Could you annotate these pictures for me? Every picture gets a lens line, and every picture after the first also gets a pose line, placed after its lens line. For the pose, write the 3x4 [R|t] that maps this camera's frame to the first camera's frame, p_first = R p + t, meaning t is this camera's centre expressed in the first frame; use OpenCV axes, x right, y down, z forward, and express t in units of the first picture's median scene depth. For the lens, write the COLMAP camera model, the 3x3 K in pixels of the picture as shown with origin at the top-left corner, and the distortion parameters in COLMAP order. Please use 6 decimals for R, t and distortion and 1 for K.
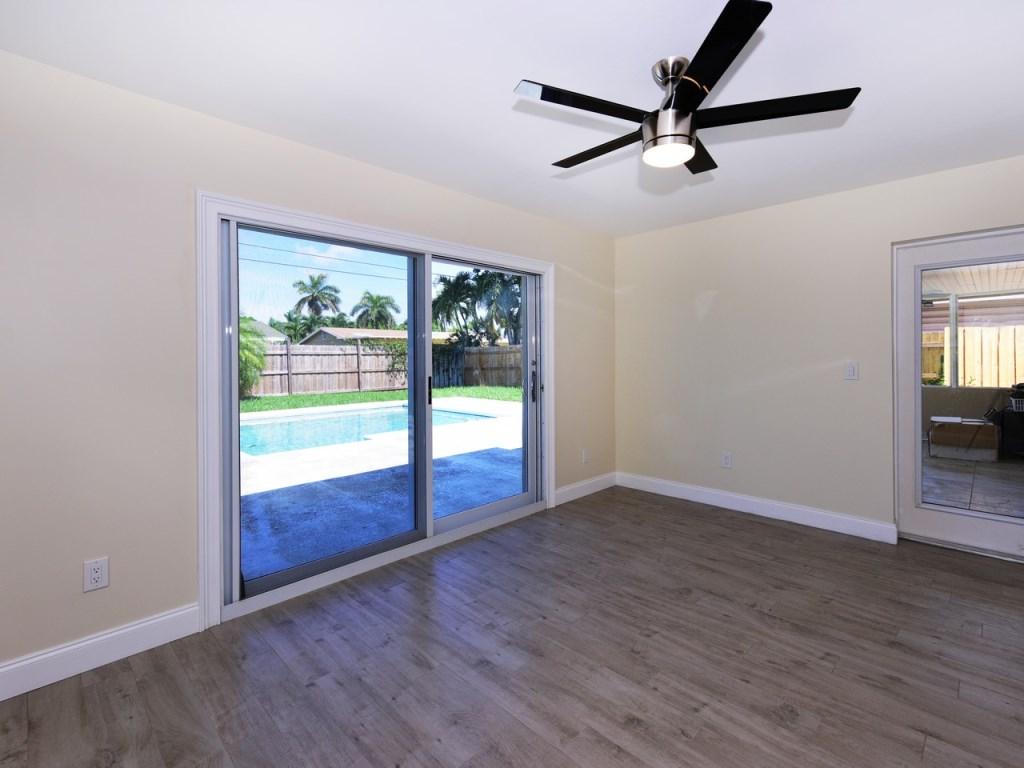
lens RADIAL K [[483.4, 0, 517.0], [0, 483.4, 355.9], [0, 0, 1]] dist [0.005706, -0.001009]
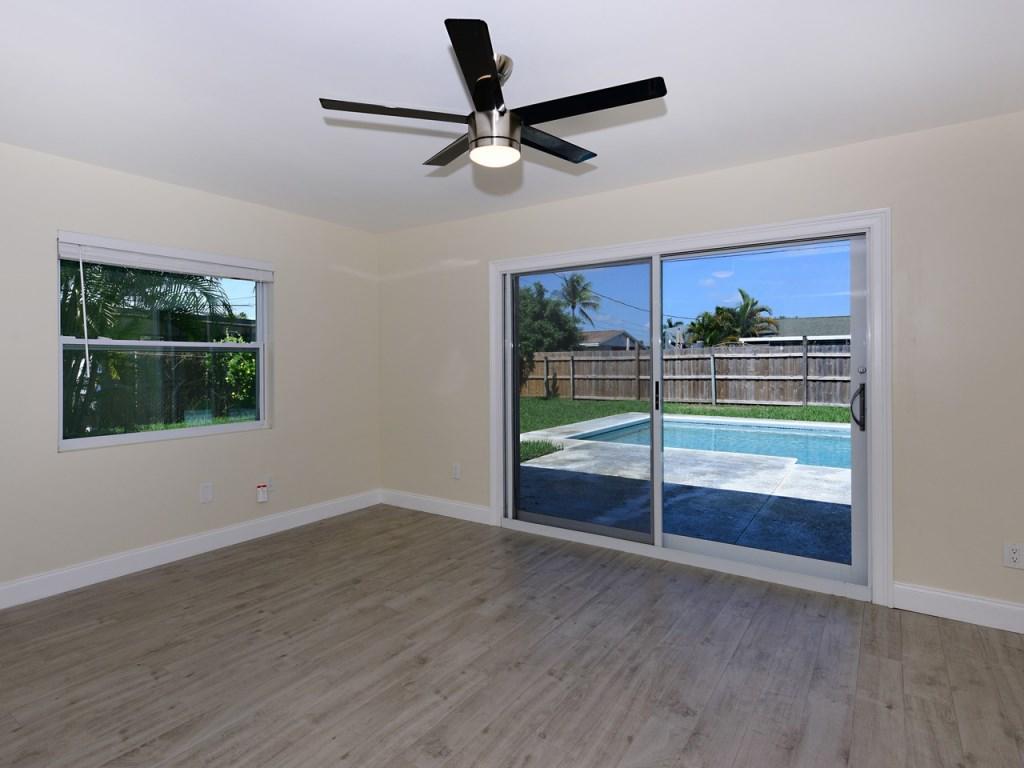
lens RADIAL K [[545.1, 0, 513.7], [0, 545.1, 374.2], [0, 0, 1]] dist [0.010181, -0.004790]
pose [[0.186779, 0.027244, -0.982024, 1.354803], [0.002929, 0.999596, 0.028289, -0.014117], [0.982398, -0.008160, 0.186624, 0.807945]]
